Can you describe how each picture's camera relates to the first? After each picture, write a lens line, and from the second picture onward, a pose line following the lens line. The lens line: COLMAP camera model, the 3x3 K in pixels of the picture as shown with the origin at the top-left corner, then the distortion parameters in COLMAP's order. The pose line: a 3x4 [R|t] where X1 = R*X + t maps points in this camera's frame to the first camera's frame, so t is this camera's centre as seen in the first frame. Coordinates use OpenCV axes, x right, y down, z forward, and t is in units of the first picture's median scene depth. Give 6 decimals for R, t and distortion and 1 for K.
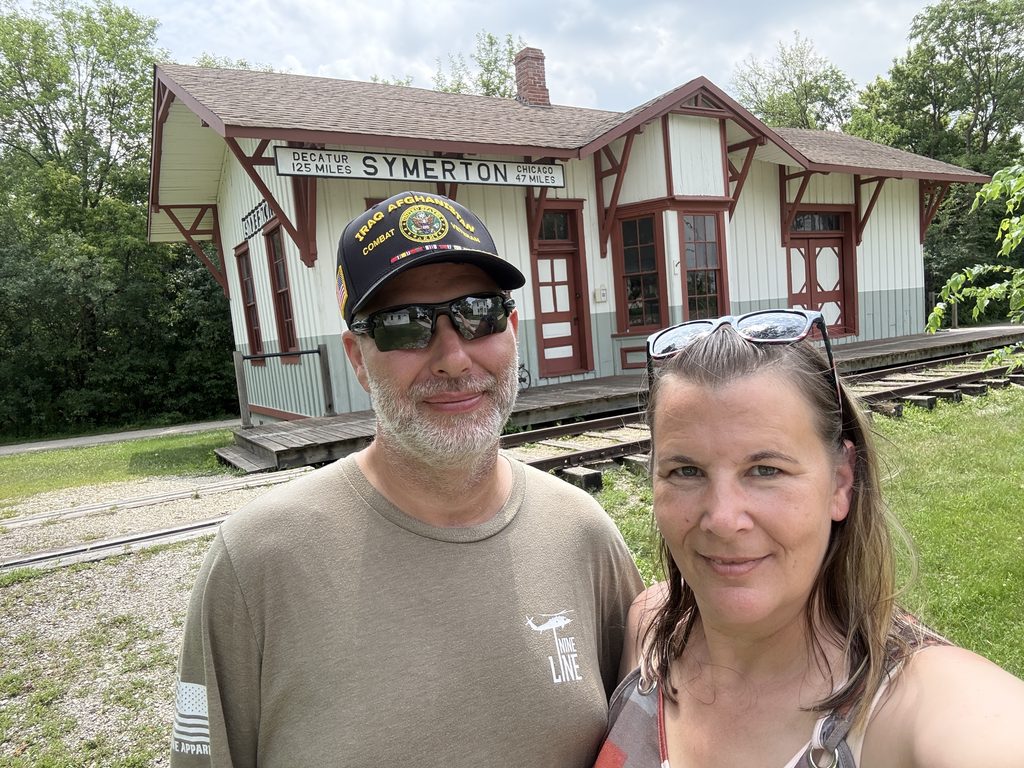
lens RADIAL K [[708.1, 0, 512.0], [0, 708.1, 384.0], [0, 0, 1]] dist [0.000069, -0.000052]
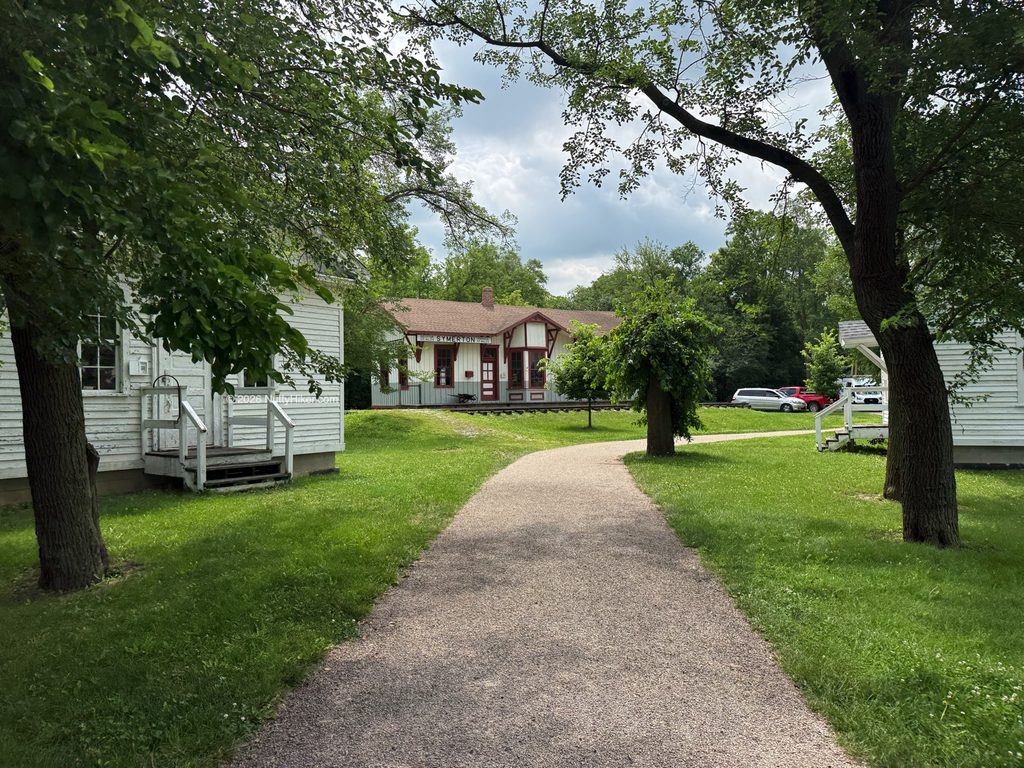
lens RADIAL K [[708.1, 0, 512.0], [0, 708.1, 384.0], [0, 0, 1]] dist [0.000069, -0.000052]
pose [[0.996567, 0.075277, 0.034470, 0.061648], [-0.071848, 0.993187, -0.091743, 0.193104], [-0.041141, 0.088951, 0.995186, -2.088775]]
